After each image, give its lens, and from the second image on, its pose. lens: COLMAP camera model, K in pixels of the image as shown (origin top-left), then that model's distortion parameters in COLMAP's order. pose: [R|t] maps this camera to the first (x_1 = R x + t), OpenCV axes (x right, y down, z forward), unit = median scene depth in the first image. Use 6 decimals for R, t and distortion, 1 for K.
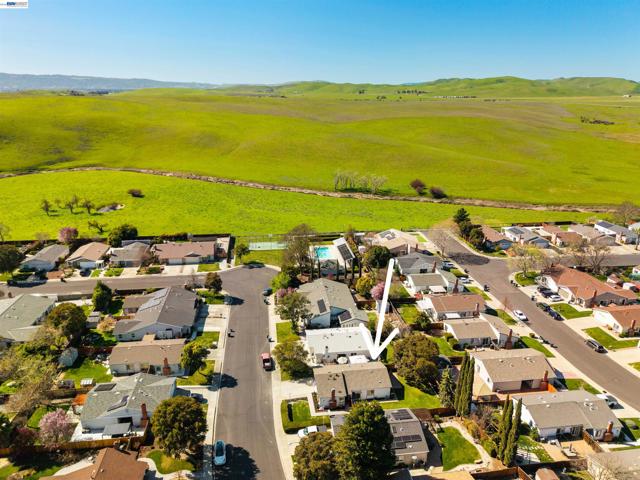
lens RADIAL K [[428.6, 0, 320.0], [0, 428.6, 240.0], [0, 0, 1]] dist [0.039778, -0.045832]
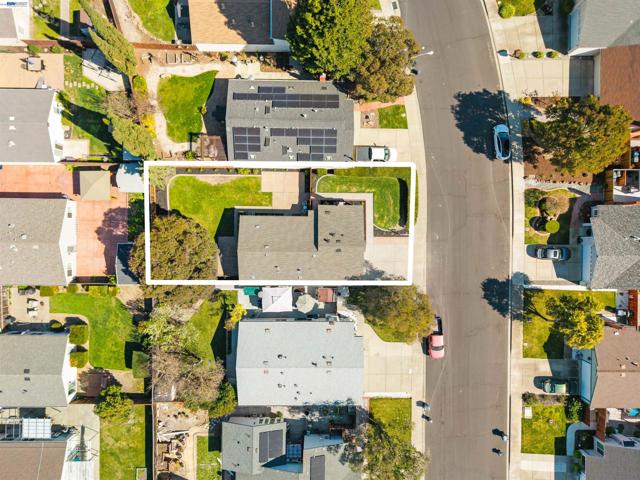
lens RADIAL K [[428.6, 0, 320.0], [0, 428.6, 240.0], [0, 0, 1]] dist [0.039778, -0.045832]
pose [[-0.989075, -0.145478, -0.023815, 0.035921], [0.027677, -0.341940, 0.939314, -0.134484], [-0.144793, 0.928393, 0.342231, 0.456958]]
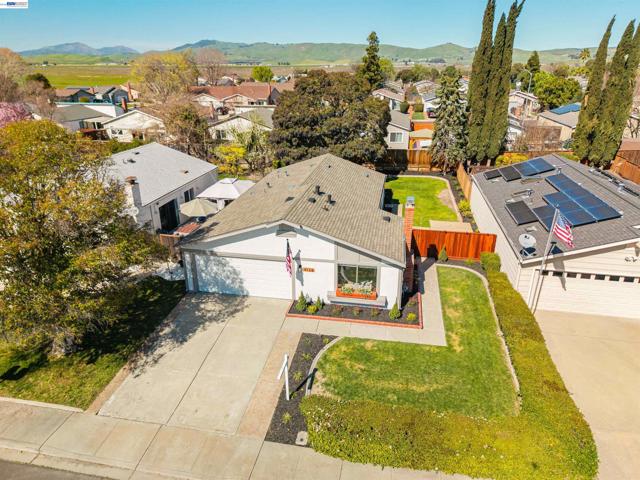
lens RADIAL K [[428.6, 0, 320.0], [0, 428.6, 240.0], [0, 0, 1]] dist [0.039778, -0.045832]
pose [[0.320224, -0.365537, 0.873979, -0.105337], [0.318610, 0.910374, 0.264021, 0.157368], [-0.892157, 0.193913, 0.407987, 0.516818]]
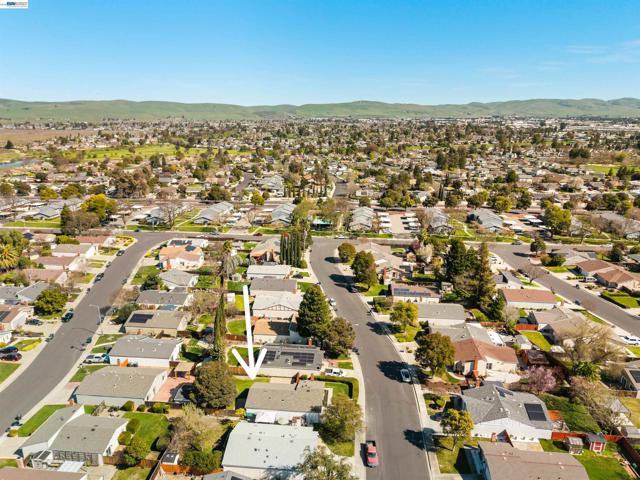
lens RADIAL K [[428.6, 0, 320.0], [0, 428.6, 240.0], [0, 0, 1]] dist [0.039778, -0.045832]
pose [[-0.972555, -0.077723, 0.219310, -0.112856], [0.064298, 0.816078, 0.574354, -0.314083], [-0.223615, 0.572692, -0.788683, 0.909979]]
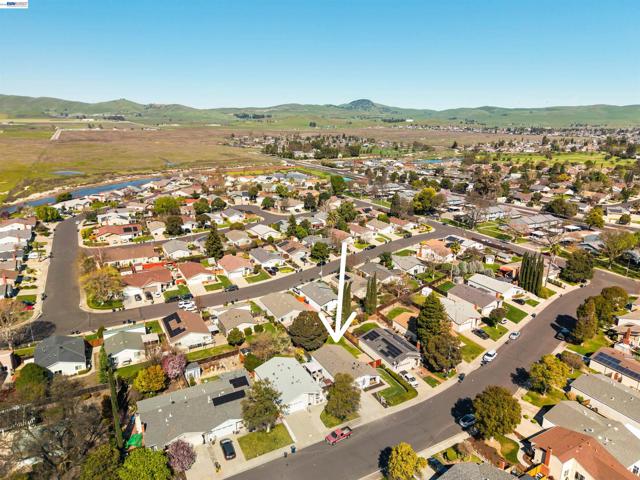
lens RADIAL K [[428.6, 0, 320.0], [0, 428.6, 240.0], [0, 0, 1]] dist [0.039778, -0.045832]
pose [[-0.349111, -0.266472, 0.898395, -0.488021], [0.300924, 0.876058, 0.376784, -0.239949], [-0.887449, 0.401889, -0.225654, 0.687601]]
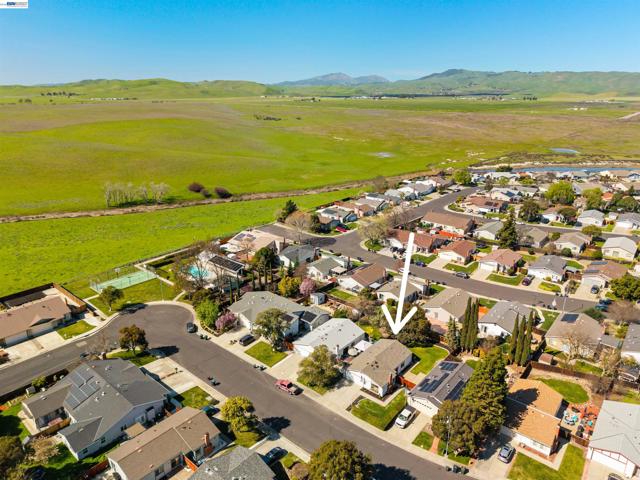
lens RADIAL K [[428.6, 0, 320.0], [0, 428.6, 240.0], [0, 0, 1]] dist [0.039778, -0.045832]
pose [[0.745693, -0.220378, 0.628788, -0.371984], [0.222674, 0.971883, 0.076552, -0.048035], [-0.627979, 0.082930, 0.773799, 0.145219]]
